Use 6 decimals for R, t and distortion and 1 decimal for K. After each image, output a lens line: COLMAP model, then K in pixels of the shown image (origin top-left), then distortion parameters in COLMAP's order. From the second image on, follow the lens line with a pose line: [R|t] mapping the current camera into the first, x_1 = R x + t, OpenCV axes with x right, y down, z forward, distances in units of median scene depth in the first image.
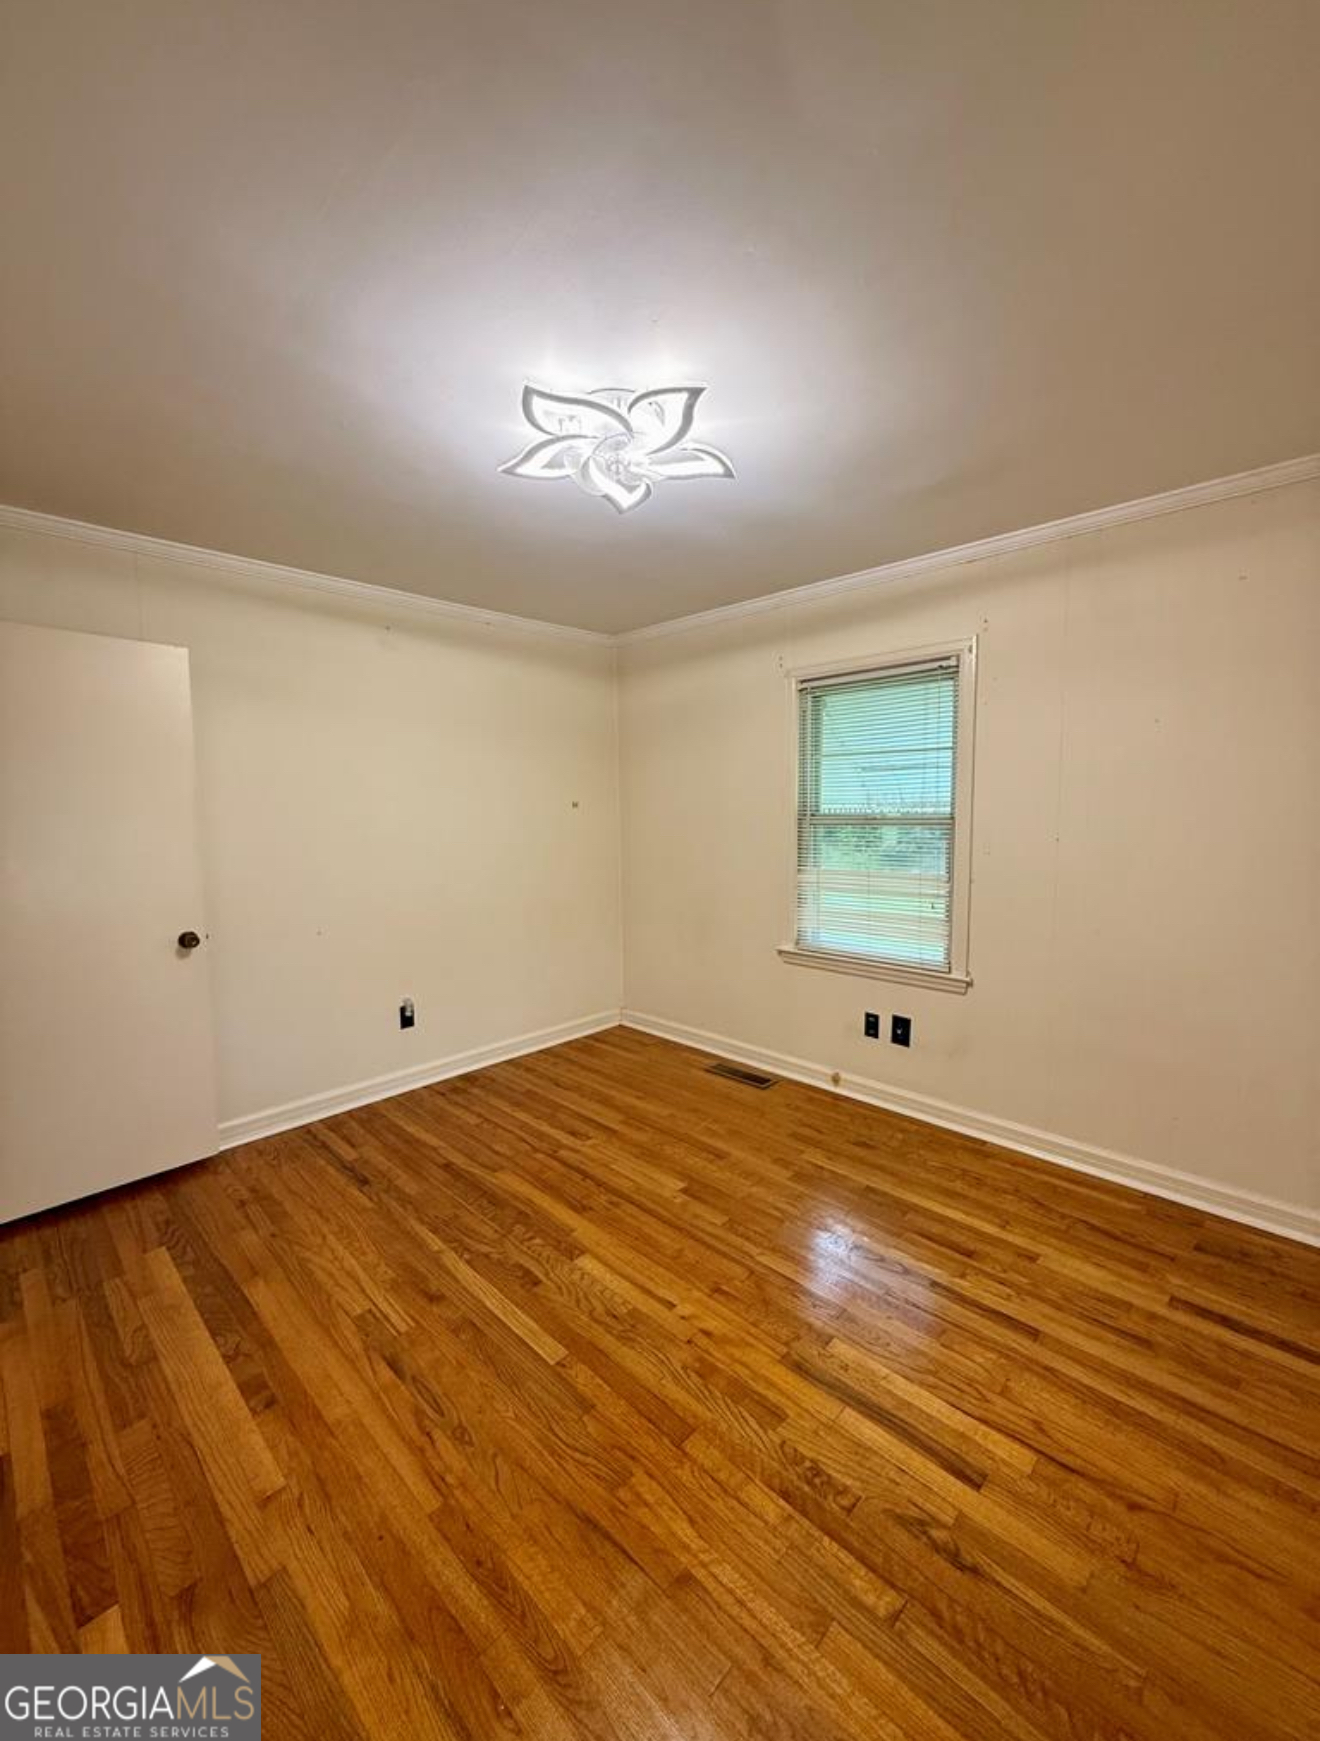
lens RADIAL K [[697.8, 0, 657.6], [0, 697.8, 867.0], [0, 0, 1]] dist [-0.000509, 0.000111]
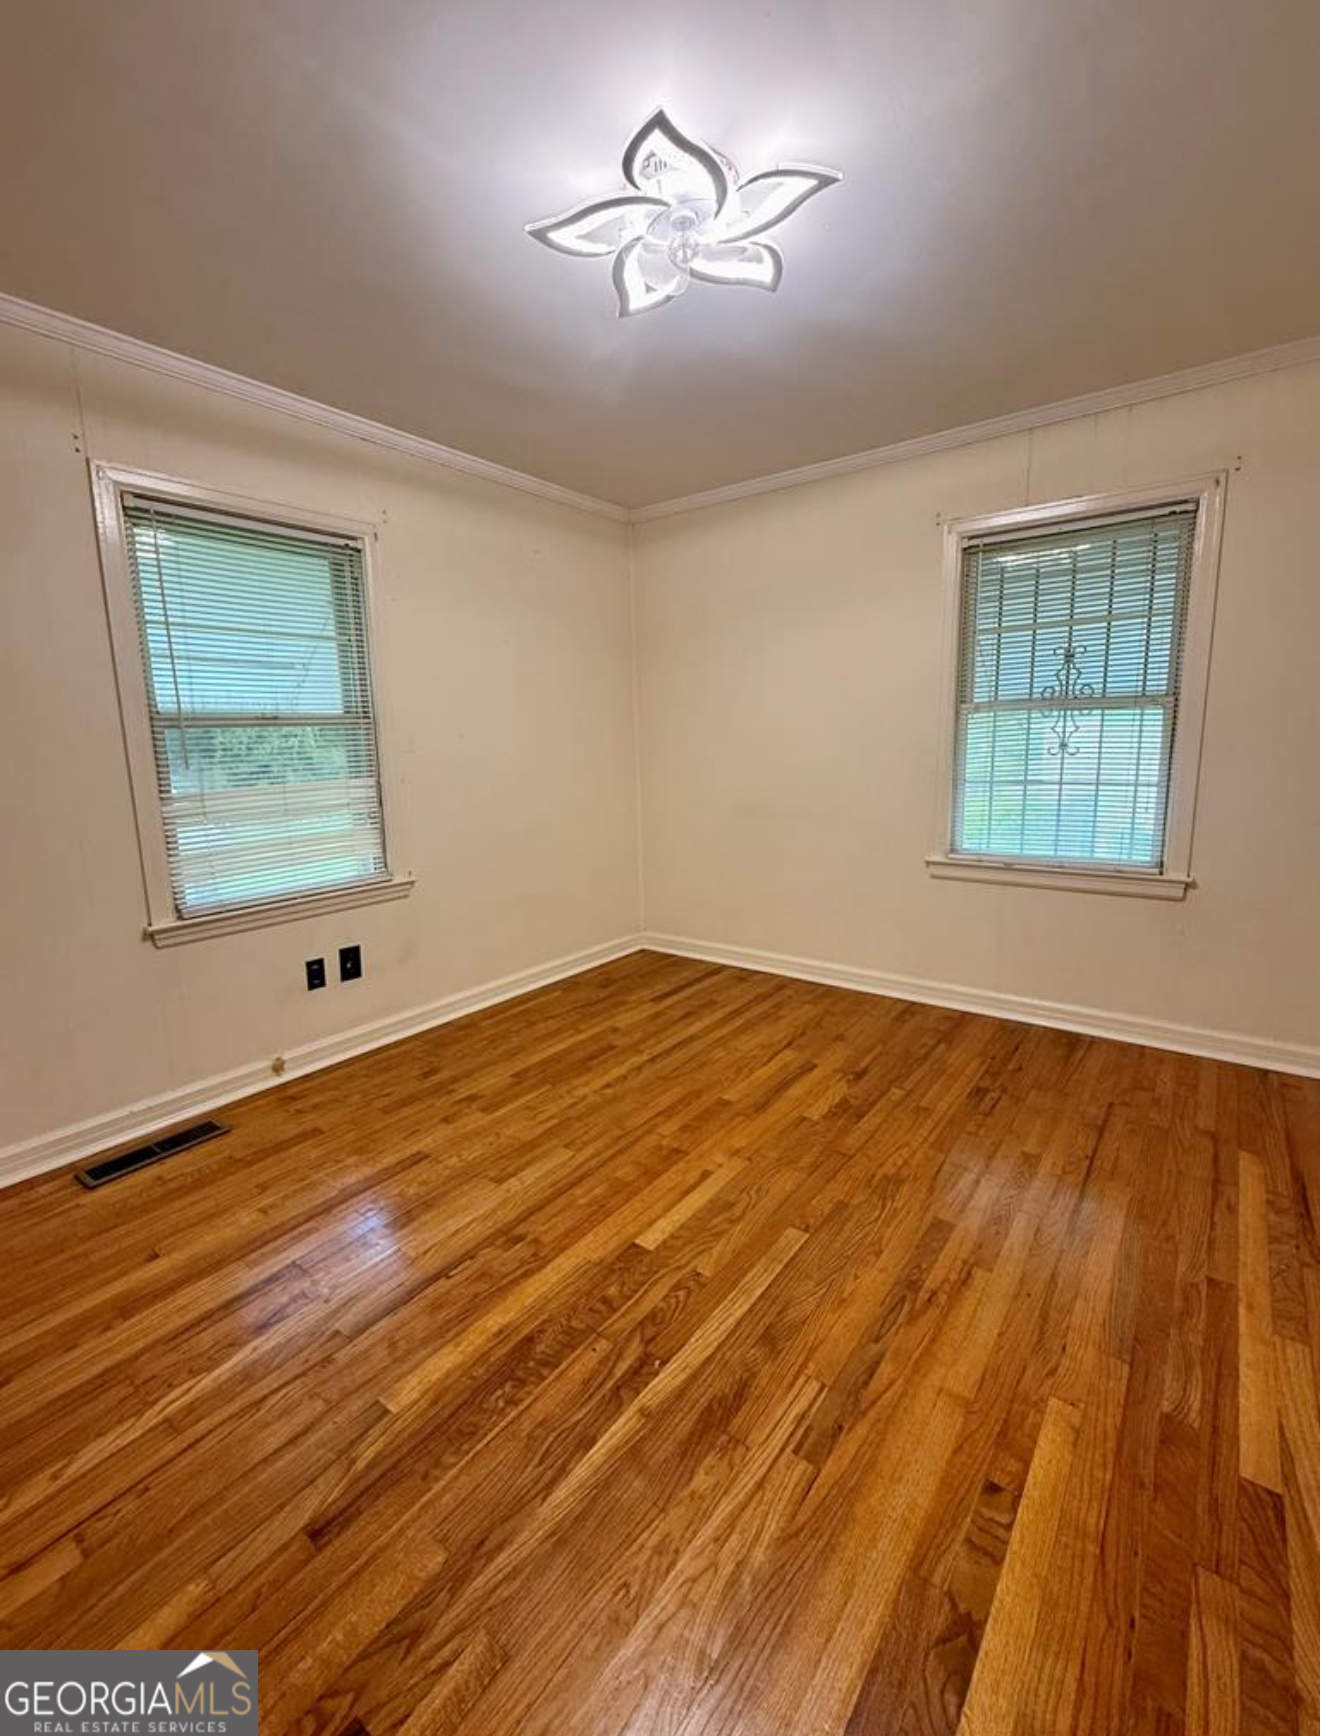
lens RADIAL K [[753.0, 0, 659.2], [0, 753.0, 866.4], [0, 0, 1]] dist [-0.001086, -0.000174]
pose [[-0.128426, -0.156928, 0.979224, -0.836139], [0.111480, 0.978858, 0.171490, -0.004989], [-0.985433, 0.131187, -0.108217, 0.964789]]
